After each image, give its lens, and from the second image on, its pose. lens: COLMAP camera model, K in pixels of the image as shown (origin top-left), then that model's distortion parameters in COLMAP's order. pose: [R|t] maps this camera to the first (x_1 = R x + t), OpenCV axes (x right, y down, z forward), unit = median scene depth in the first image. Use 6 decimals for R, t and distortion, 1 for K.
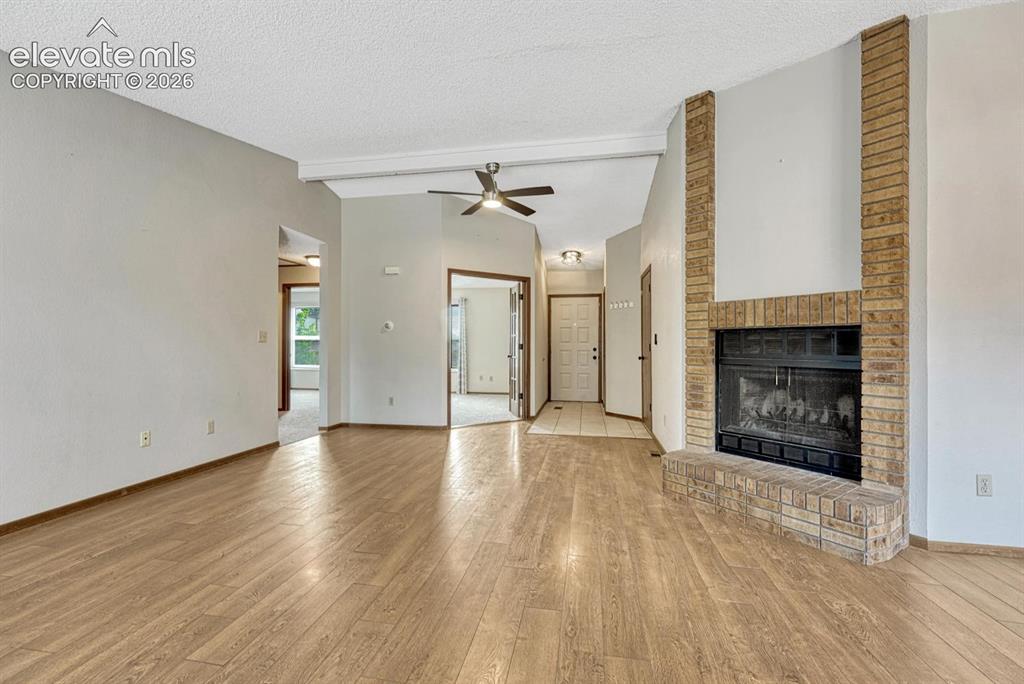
lens RADIAL K [[430.3, 0, 516.8], [0, 430.3, 342.4], [0, 0, 1]] dist [-0.004151, -0.000468]
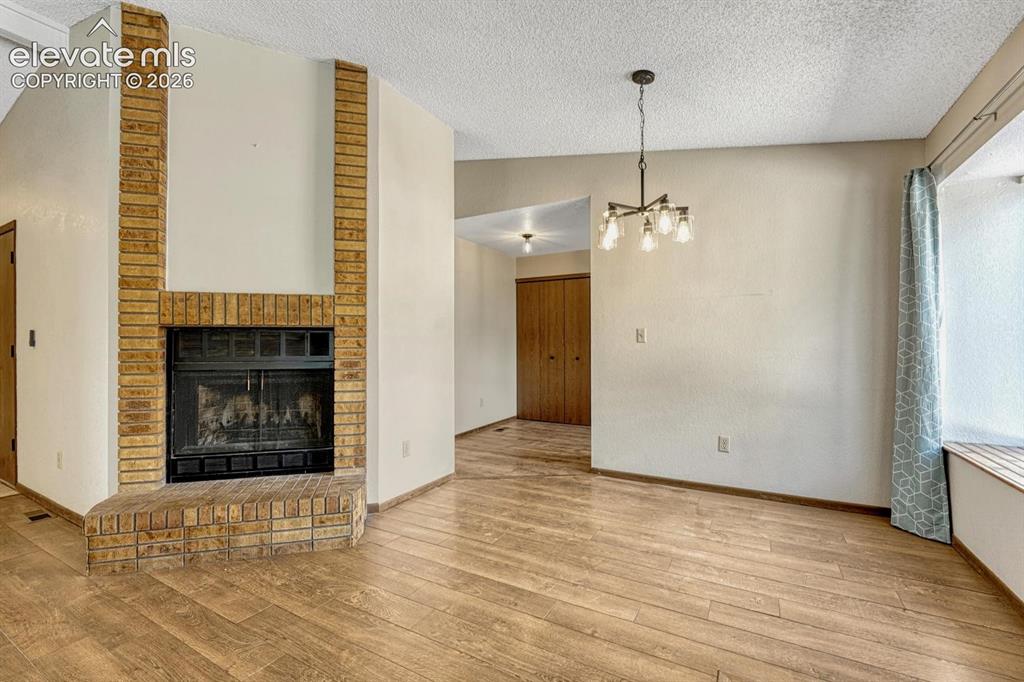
lens RADIAL K [[430.3, 0, 511.5], [0, 430.3, 341.7], [0, 0, 1]] dist [-0.004151, -0.000468]
pose [[0.347295, 0.004303, 0.937746, -0.058519], [-0.000482, 0.999990, -0.004411, 0.000179], [-0.937756, 0.001080, 0.347293, 0.184051]]
